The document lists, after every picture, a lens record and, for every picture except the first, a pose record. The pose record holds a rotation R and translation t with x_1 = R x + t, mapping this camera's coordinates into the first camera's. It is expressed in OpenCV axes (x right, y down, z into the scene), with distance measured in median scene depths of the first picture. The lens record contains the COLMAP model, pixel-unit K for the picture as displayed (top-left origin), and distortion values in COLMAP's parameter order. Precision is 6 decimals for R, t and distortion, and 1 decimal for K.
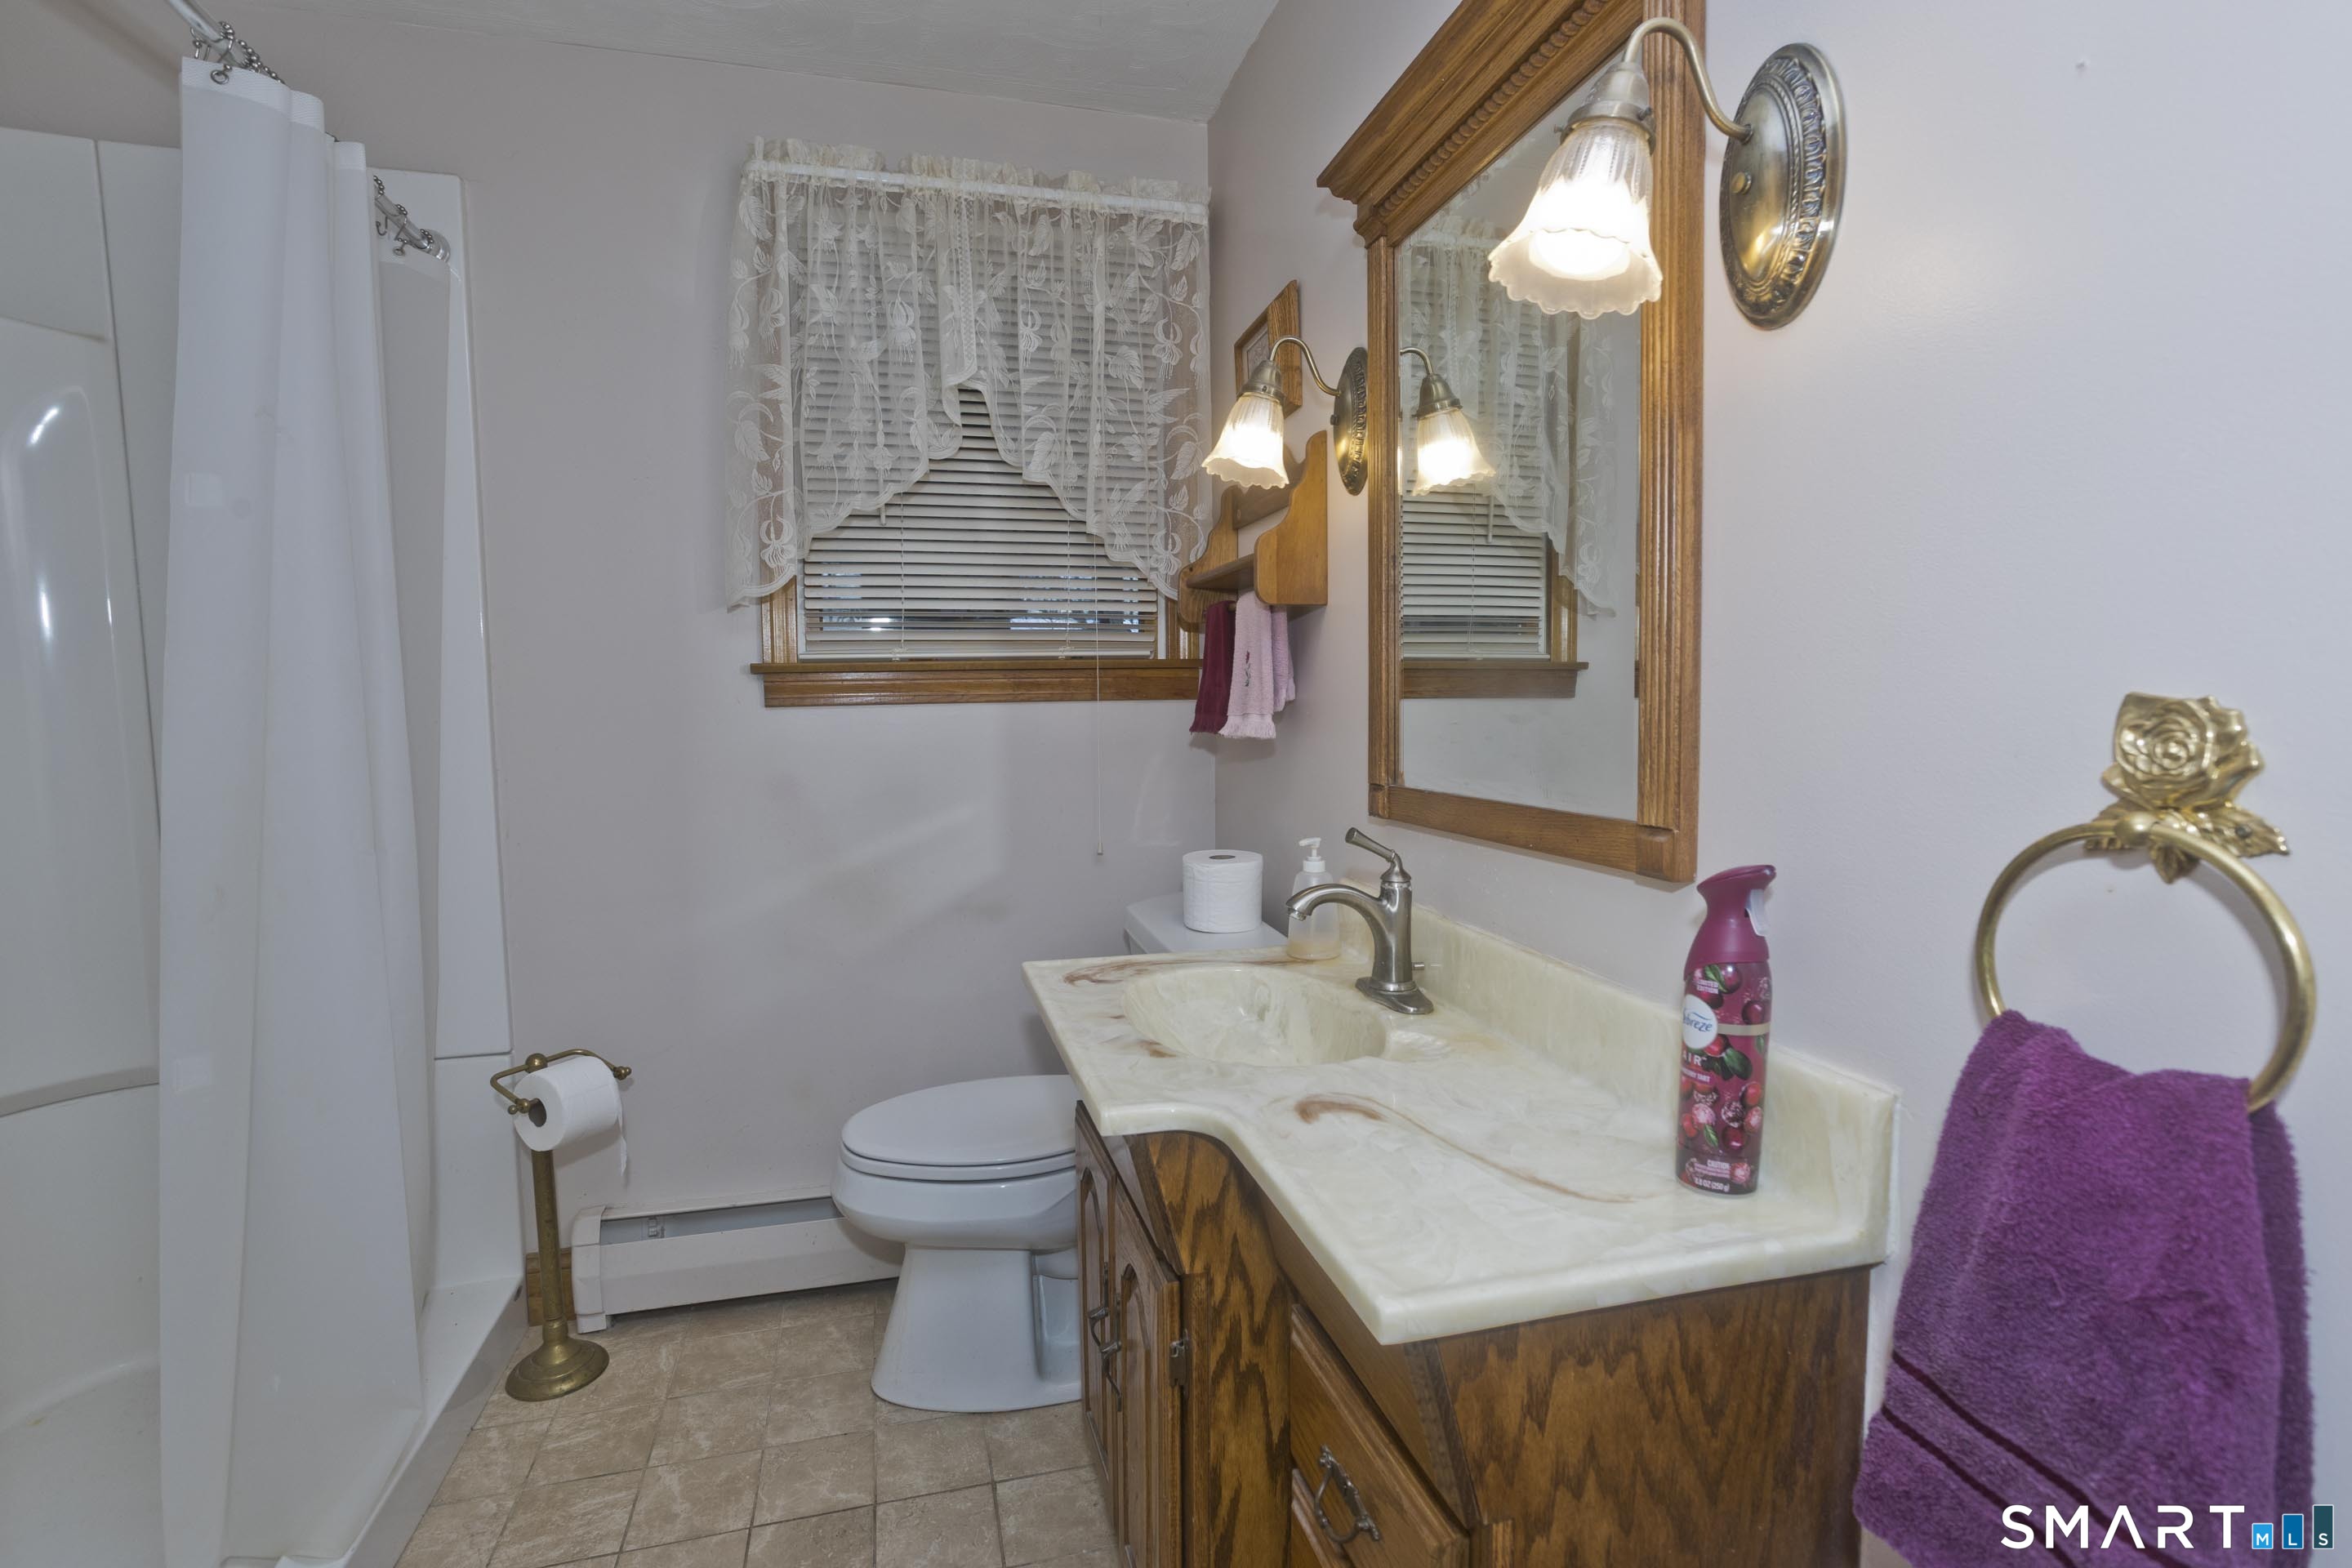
lens RADIAL K [[1131.3, 0, 1174.0], [0, 1131.3, 782.8], [0, 0, 1]] dist [-0.047840, 0.031923]
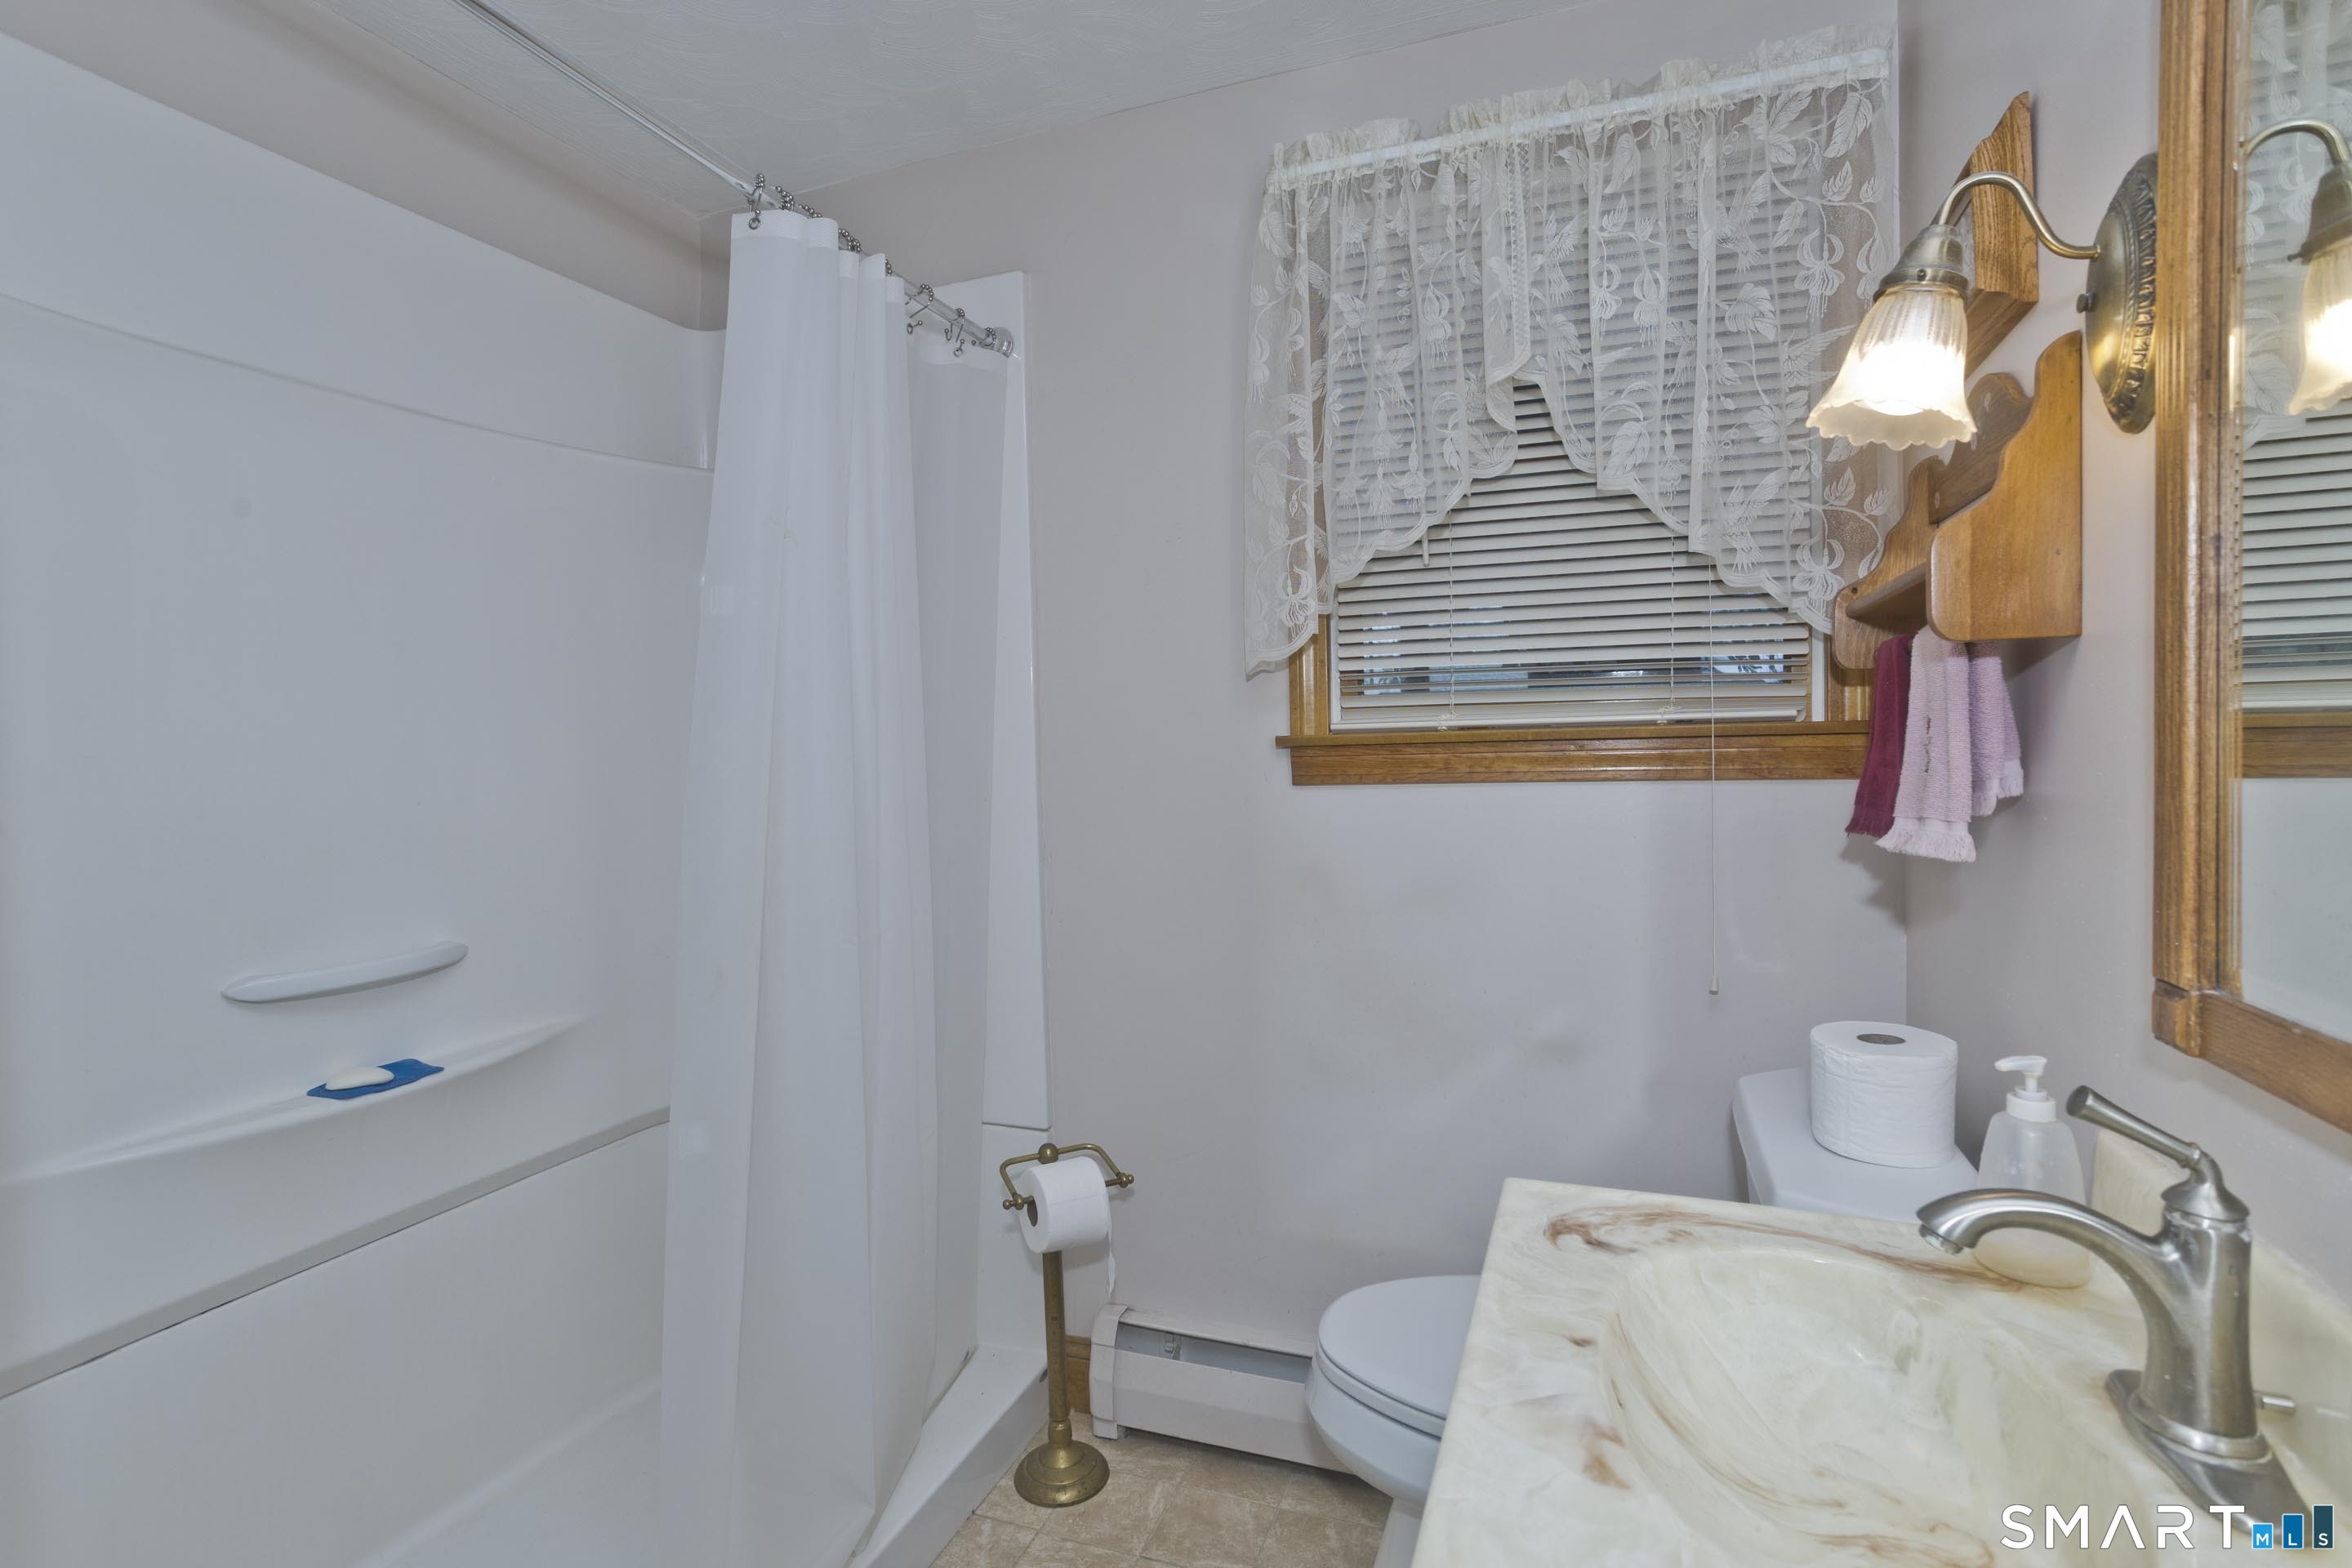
lens RADIAL K [[1131.3, 0, 1174.0], [0, 1131.3, 782.8], [0, 0, 1]] dist [-0.047840, 0.031923]
pose [[0.814983, 0.012205, -0.579356, 0.076136], [-0.033357, 0.999108, -0.025876, -0.046400], [0.578524, 0.040414, 0.814664, 0.242264]]
